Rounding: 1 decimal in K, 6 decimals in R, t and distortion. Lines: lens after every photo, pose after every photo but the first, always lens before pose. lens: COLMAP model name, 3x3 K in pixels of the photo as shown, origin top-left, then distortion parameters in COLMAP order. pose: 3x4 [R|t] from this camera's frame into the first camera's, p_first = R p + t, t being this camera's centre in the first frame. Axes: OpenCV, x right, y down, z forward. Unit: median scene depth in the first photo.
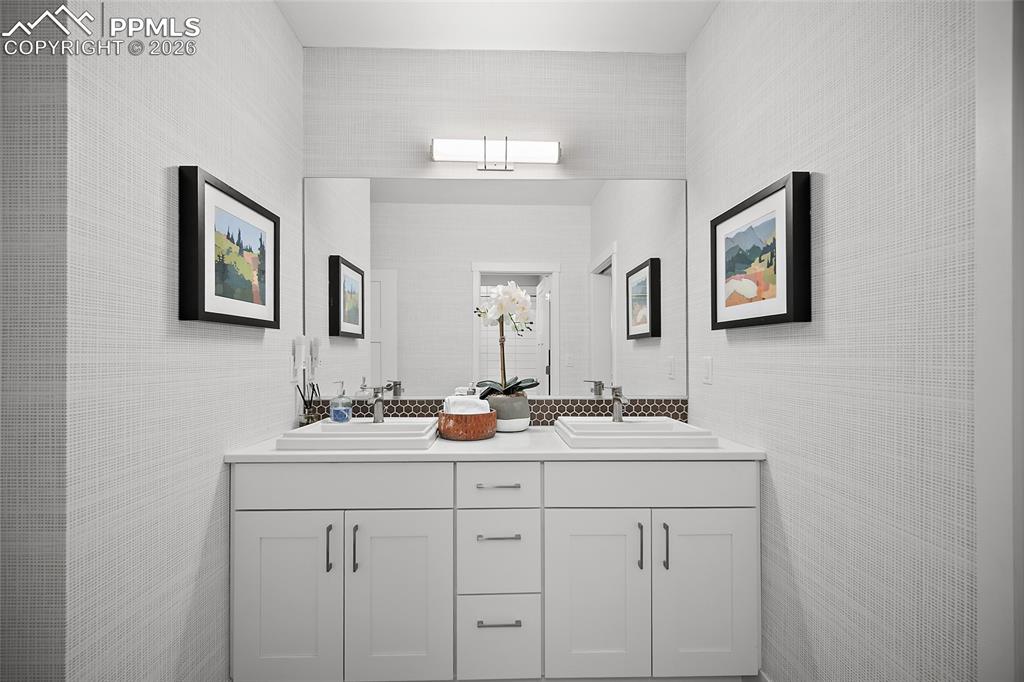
lens RADIAL K [[414.8, 0, 506.5], [0, 414.8, 347.6], [0, 0, 1]] dist [-0.001408, 0.000131]
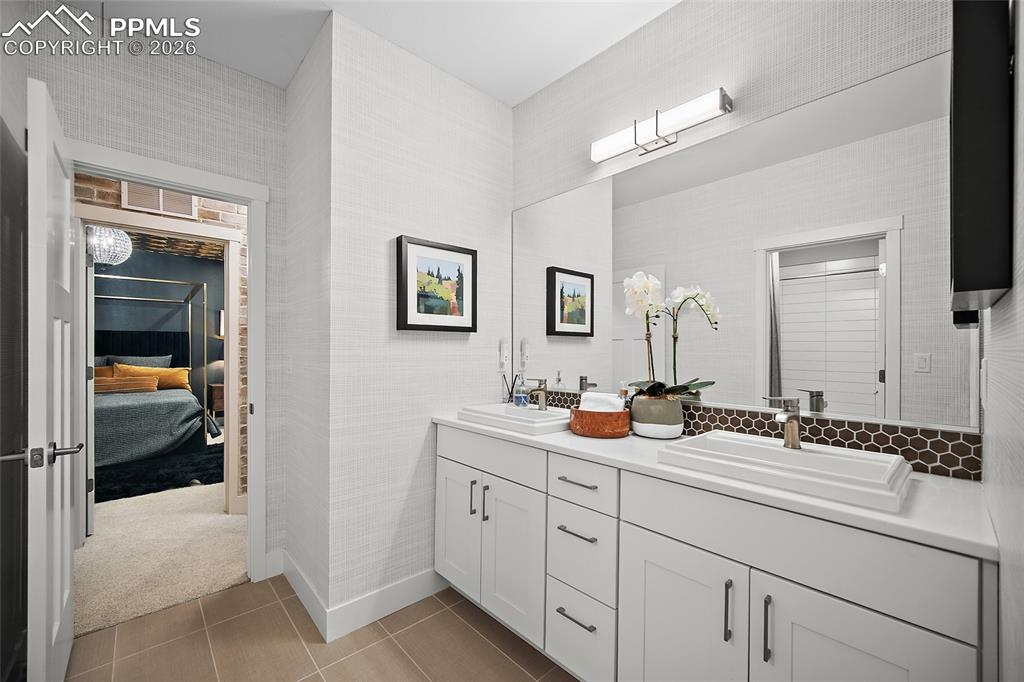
lens RADIAL K [[414.8, 0, 505.4], [0, 414.8, 346.2], [0, 0, 1]] dist [-0.001408, 0.000131]
pose [[0.644491, -0.005037, -0.764595, 0.549335], [0.009517, 0.999954, 0.001434, -0.000125], [0.764552, -0.008201, 0.644509, 0.190174]]
